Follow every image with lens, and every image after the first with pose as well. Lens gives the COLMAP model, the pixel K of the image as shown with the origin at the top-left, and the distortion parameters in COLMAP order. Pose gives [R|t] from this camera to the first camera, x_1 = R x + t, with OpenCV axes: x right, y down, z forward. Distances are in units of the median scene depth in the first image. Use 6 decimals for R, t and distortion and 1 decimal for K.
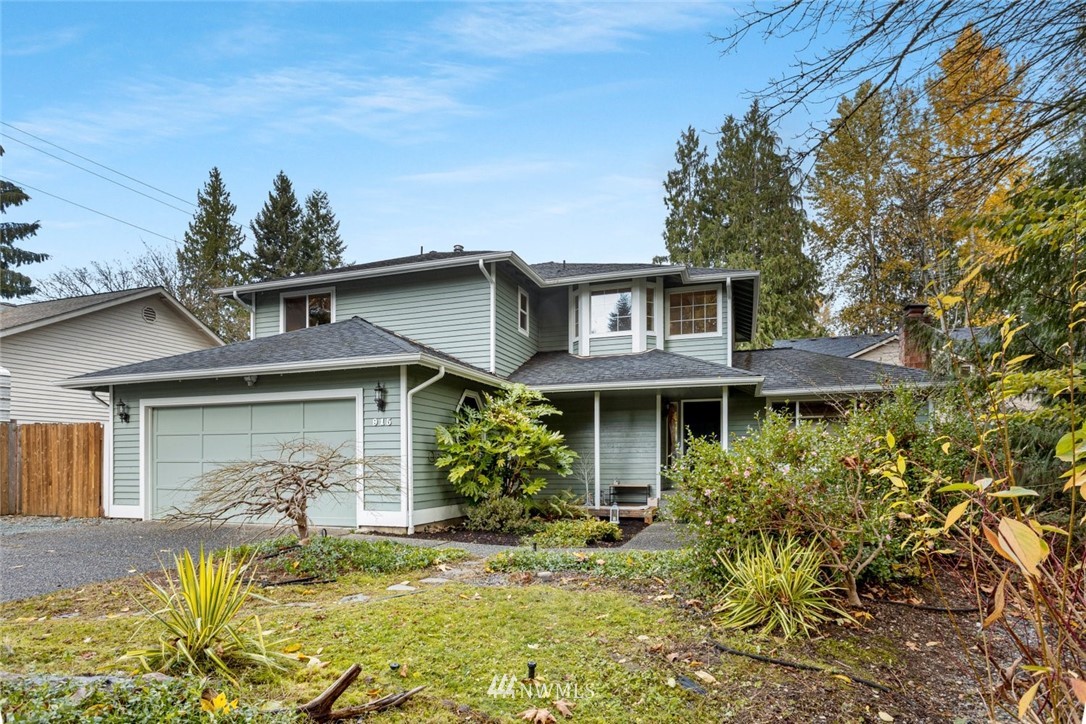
lens RADIAL K [[566.5, 0, 543.0], [0, 566.5, 362.0], [0, 0, 1]] dist [-0.003736, -0.000454]
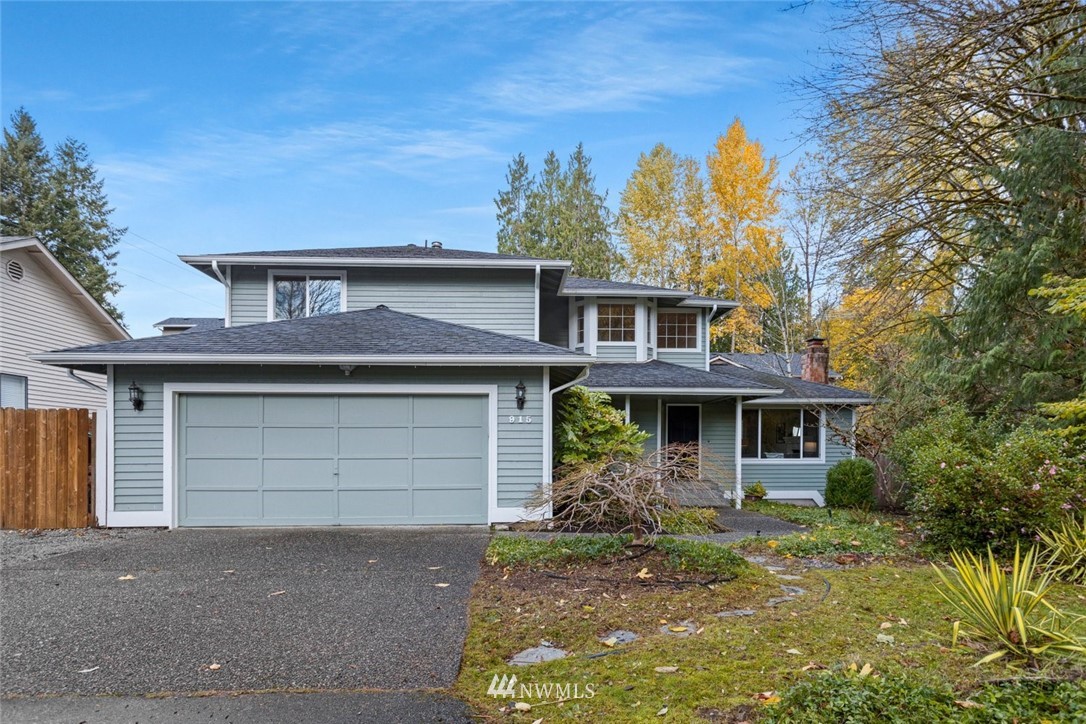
lens RADIAL K [[525.0, 0, 543.0], [0, 525.0, 362.0], [0, 0, 1]] dist [0.000084, -0.000347]
pose [[0.936209, 0.061906, 0.345949, -0.430968], [-0.062817, 0.997988, -0.008590, 0.006334], [-0.345785, -0.013690, 0.938214, 0.077555]]
